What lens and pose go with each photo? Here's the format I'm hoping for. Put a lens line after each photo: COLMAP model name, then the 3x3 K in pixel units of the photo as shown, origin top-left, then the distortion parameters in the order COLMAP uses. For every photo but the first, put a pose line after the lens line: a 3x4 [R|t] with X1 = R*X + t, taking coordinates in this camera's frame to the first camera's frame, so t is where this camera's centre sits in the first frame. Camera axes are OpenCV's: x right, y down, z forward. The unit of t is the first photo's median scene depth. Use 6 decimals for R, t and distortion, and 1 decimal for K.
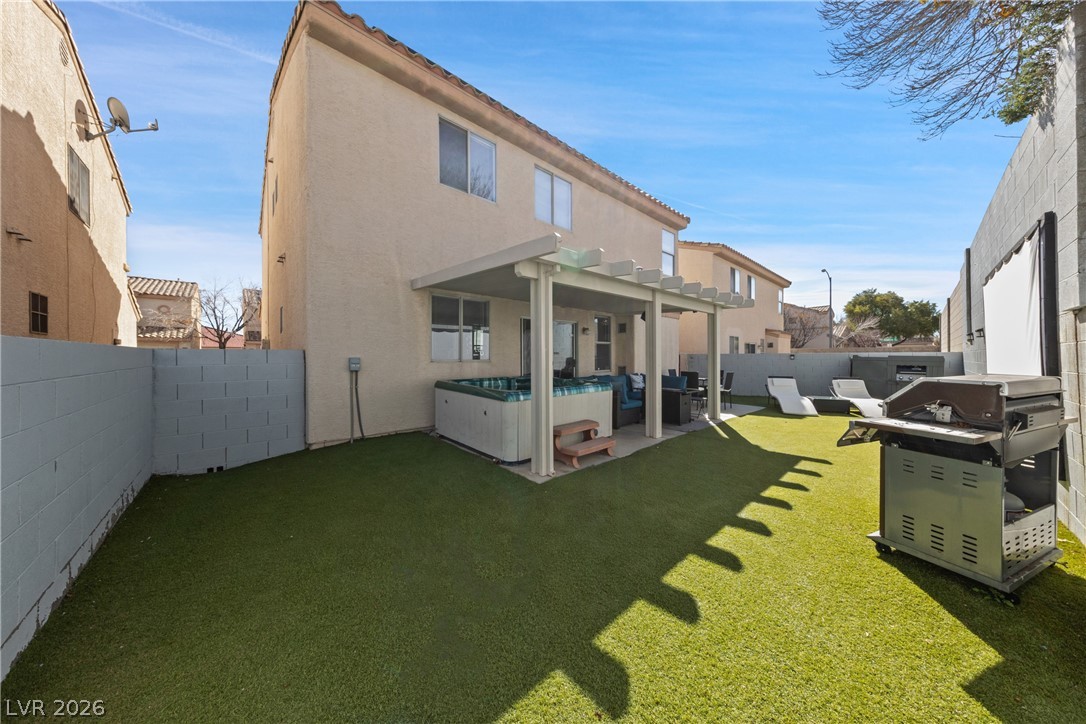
lens RADIAL K [[347.9, 0, 536.3], [0, 347.9, 352.8], [0, 0, 1]] dist [0.001112, 0.000090]
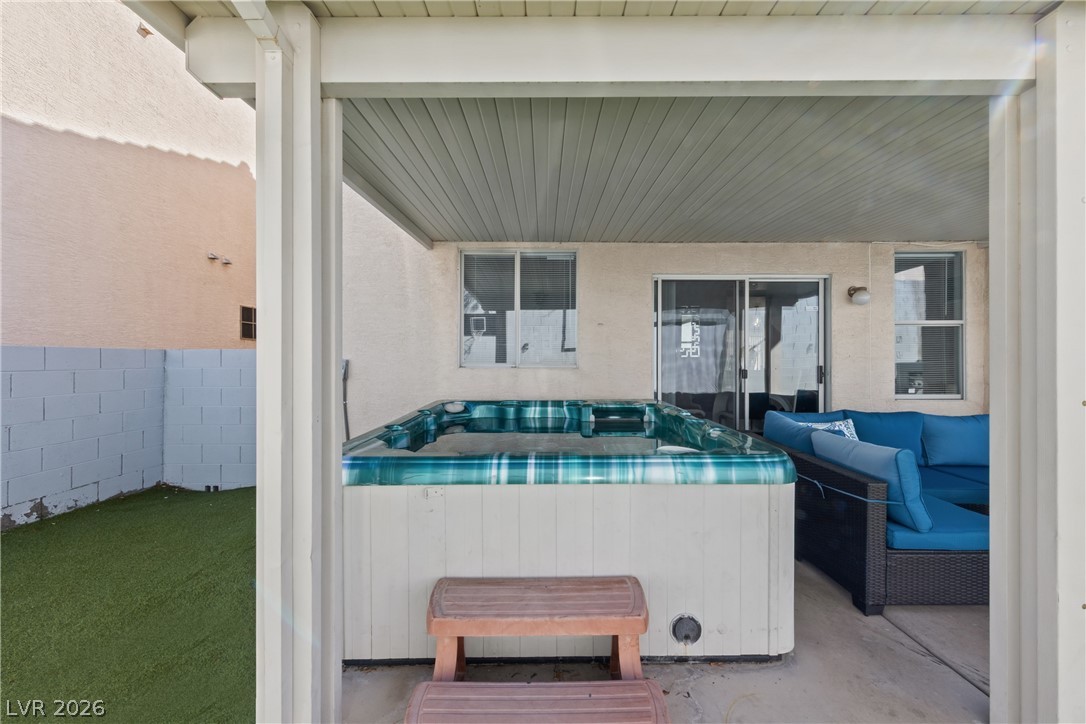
lens RADIAL K [[399.2, 0, 545.3], [0, 399.2, 359.7], [0, 0, 1]] dist [-0.000069, -0.000030]
pose [[0.741137, -0.000612, -0.671354, 0.255420], [0.005541, 0.999971, 0.005205, 0.010032], [0.671331, -0.007578, 0.741119, 0.583252]]
